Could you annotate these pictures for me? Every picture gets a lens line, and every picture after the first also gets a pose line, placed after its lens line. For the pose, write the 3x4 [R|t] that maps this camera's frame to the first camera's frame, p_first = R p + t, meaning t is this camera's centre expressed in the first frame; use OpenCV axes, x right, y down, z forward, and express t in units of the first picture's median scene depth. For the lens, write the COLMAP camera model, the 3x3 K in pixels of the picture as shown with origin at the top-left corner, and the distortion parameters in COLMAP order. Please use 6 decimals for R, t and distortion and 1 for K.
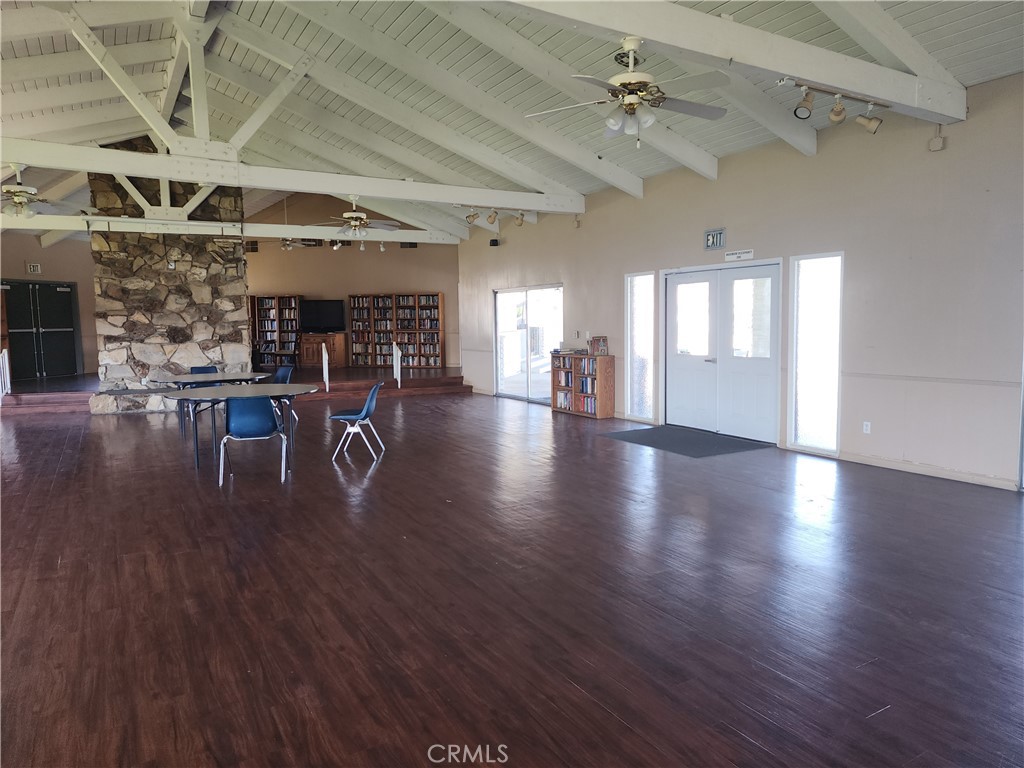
lens RADIAL K [[682.2, 0, 510.7], [0, 682.2, 391.5], [0, 0, 1]] dist [0.073068, -0.060818]
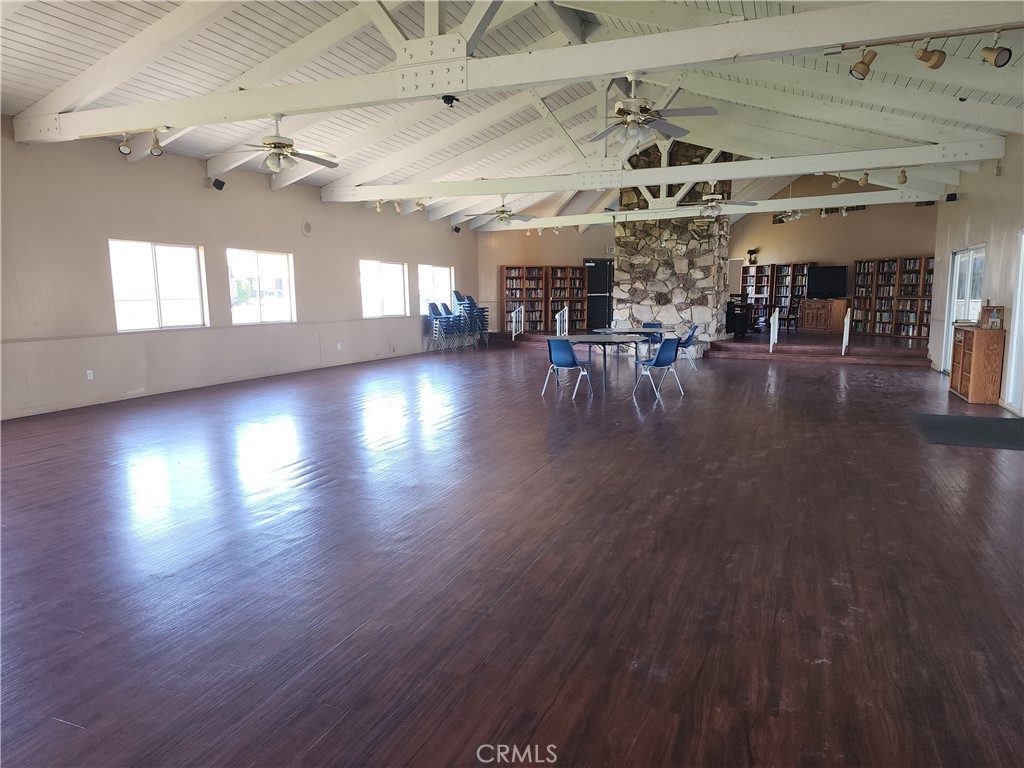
lens RADIAL K [[682.2, 0, 510.7], [0, 682.2, 391.5], [0, 0, 1]] dist [0.073068, -0.060818]
pose [[0.592614, 0.125530, -0.795645, 0.382881], [-0.086701, 0.991984, 0.091930, -0.003355], [0.800807, 0.014504, 0.598747, 0.015954]]
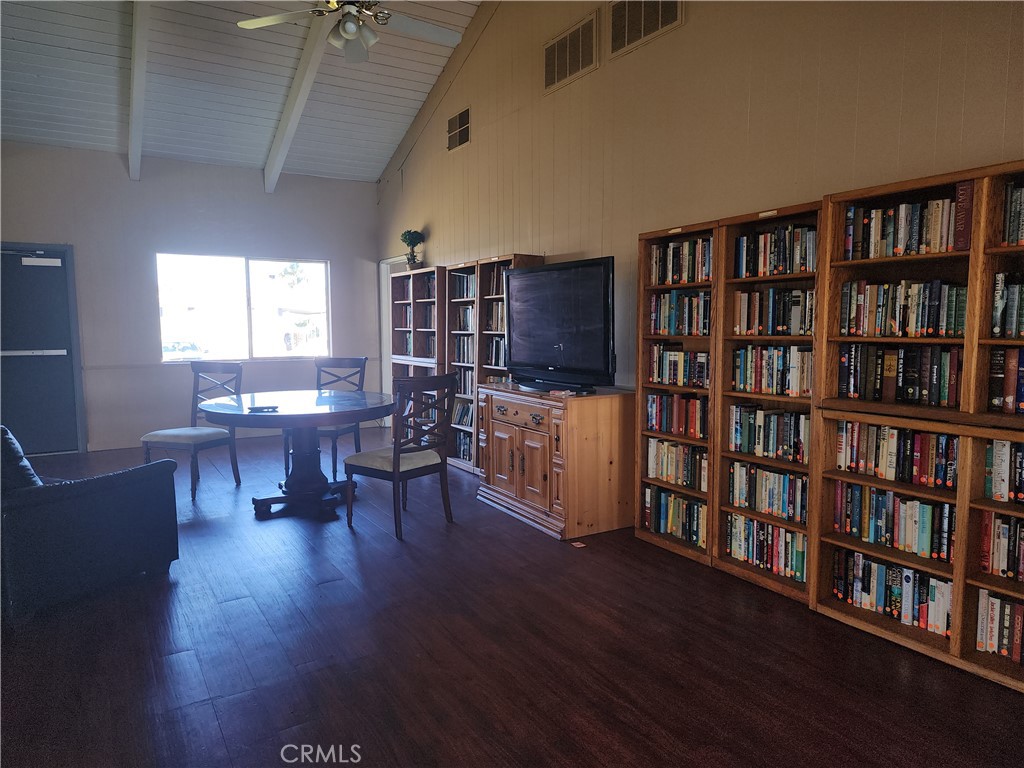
lens RADIAL K [[682.2, 0, 510.7], [0, 682.2, 391.5], [0, 0, 1]] dist [0.073068, -0.060818]
pose [[0.701854, 0.076928, -0.708155, -0.130546], [-0.086534, 0.995996, 0.022433, -0.118742], [0.707045, 0.045535, 0.705701, 1.078208]]
